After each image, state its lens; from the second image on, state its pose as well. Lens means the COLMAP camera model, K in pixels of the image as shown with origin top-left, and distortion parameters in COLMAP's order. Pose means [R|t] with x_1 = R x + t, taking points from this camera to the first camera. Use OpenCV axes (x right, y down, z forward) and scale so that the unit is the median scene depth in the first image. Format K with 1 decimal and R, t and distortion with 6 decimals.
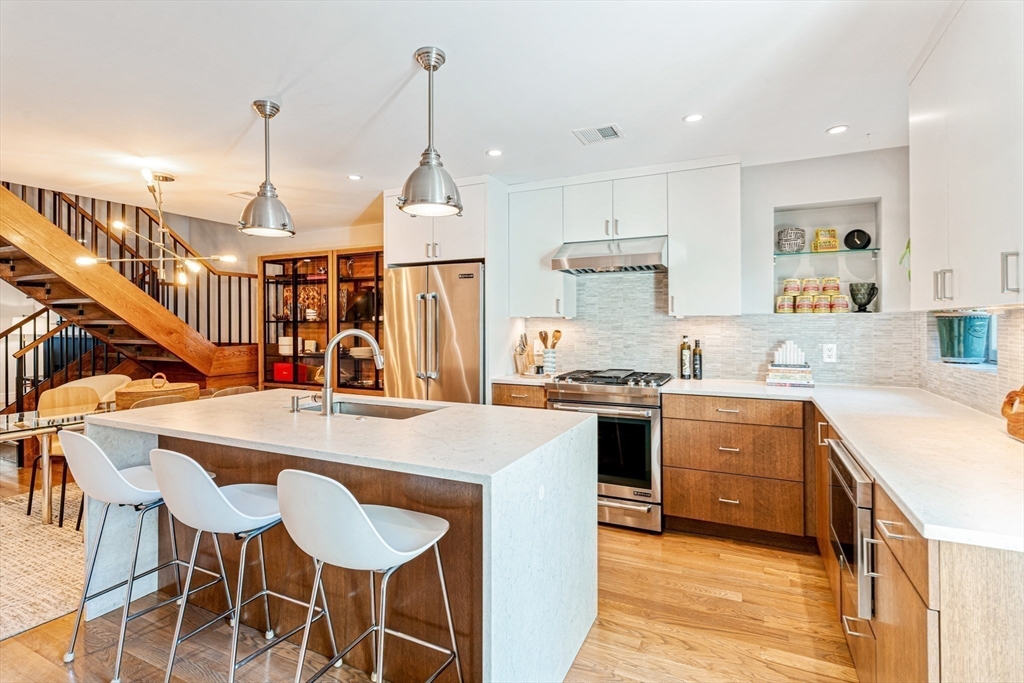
lens RADIAL K [[497.1, 0, 506.7], [0, 497.1, 322.2], [0, 0, 1]] dist [0.001061, -0.000079]
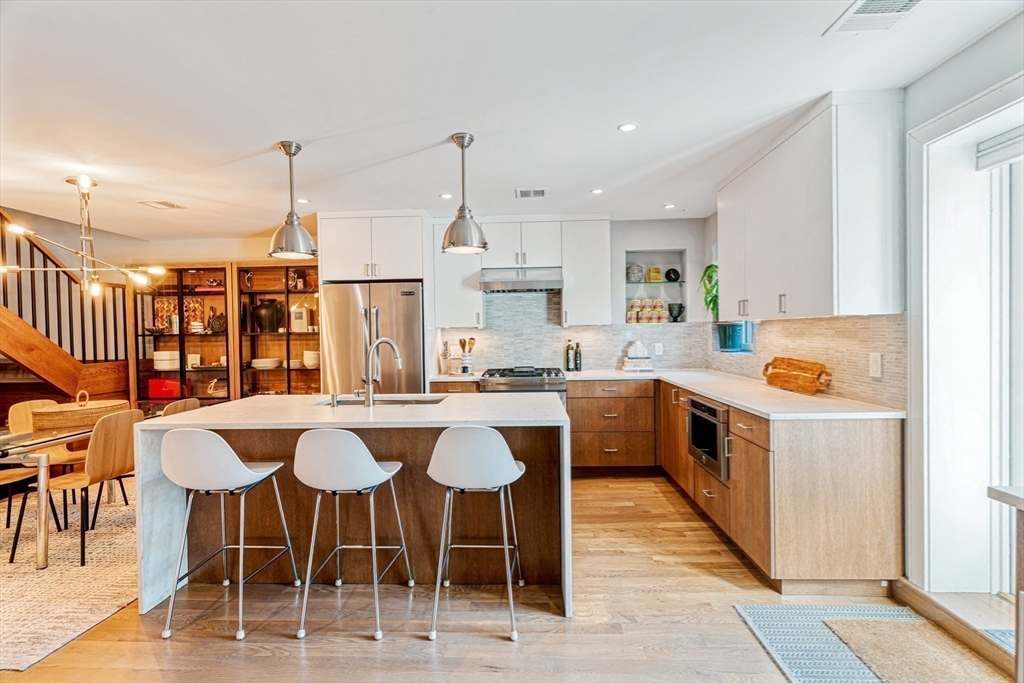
lens RADIAL K [[483.2, 0, 510.4], [0, 483.2, 342.9], [0, 0, 1]] dist [0.000245, -0.000408]
pose [[0.917764, -0.022039, 0.396515, -0.339280], [0.013777, 0.999625, 0.023672, 0.001611], [-0.396888, -0.016262, 0.917723, -0.171334]]
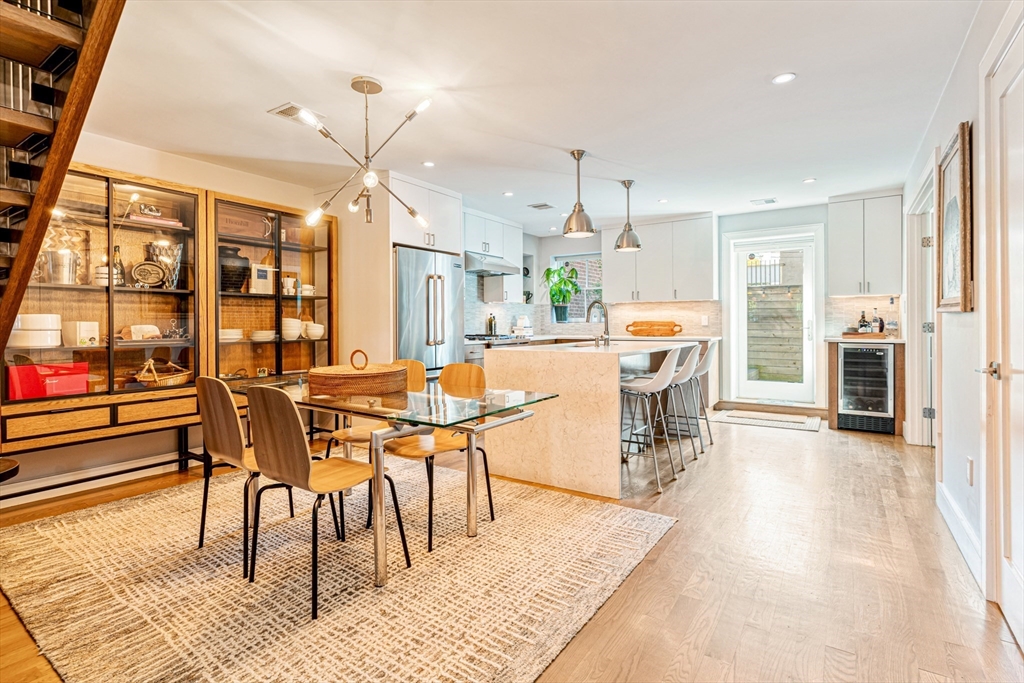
lens RADIAL K [[497.1, 0, 506.7], [0, 497.1, 322.2], [0, 0, 1]] dist [0.001061, -0.000079]
pose [[0.142487, 0.003102, 0.989792, -1.478657], [0.003753, 0.999986, -0.003675, 0.068694], [-0.989790, 0.004238, 0.142473, 0.728356]]
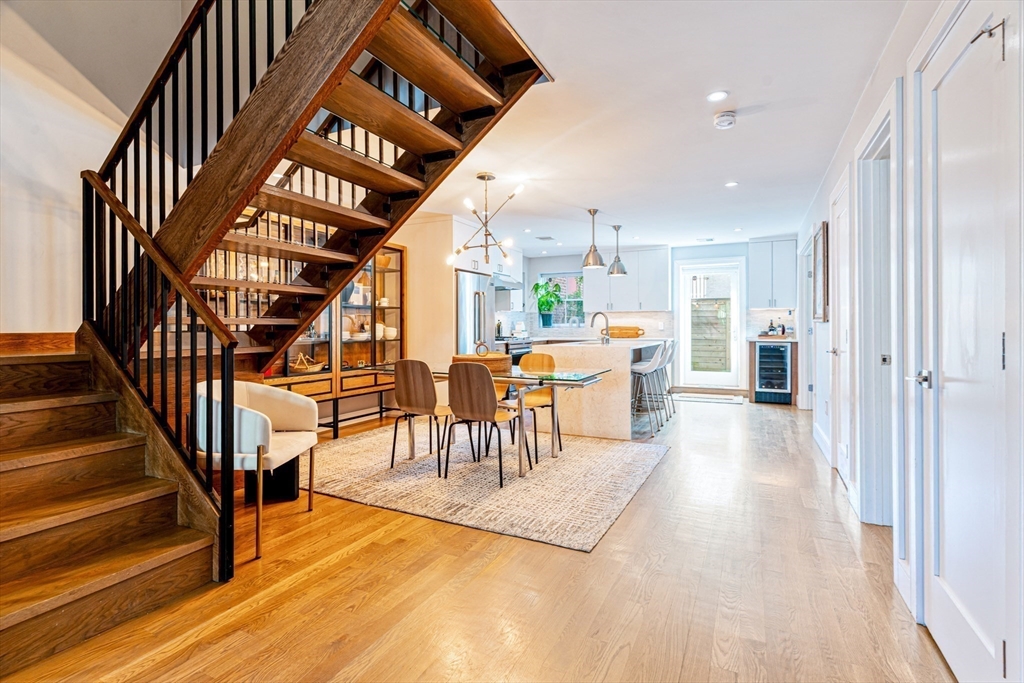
lens RADIAL K [[489.4, 0, 508.6], [0, 489.4, 326.4], [0, 0, 1]] dist [-0.001127, -0.000057]
pose [[0.007967, 0.004537, 0.999958, -1.952183], [0.001382, 0.999989, -0.004548, 0.070064], [-0.999967, 0.001418, 0.007961, 0.991135]]
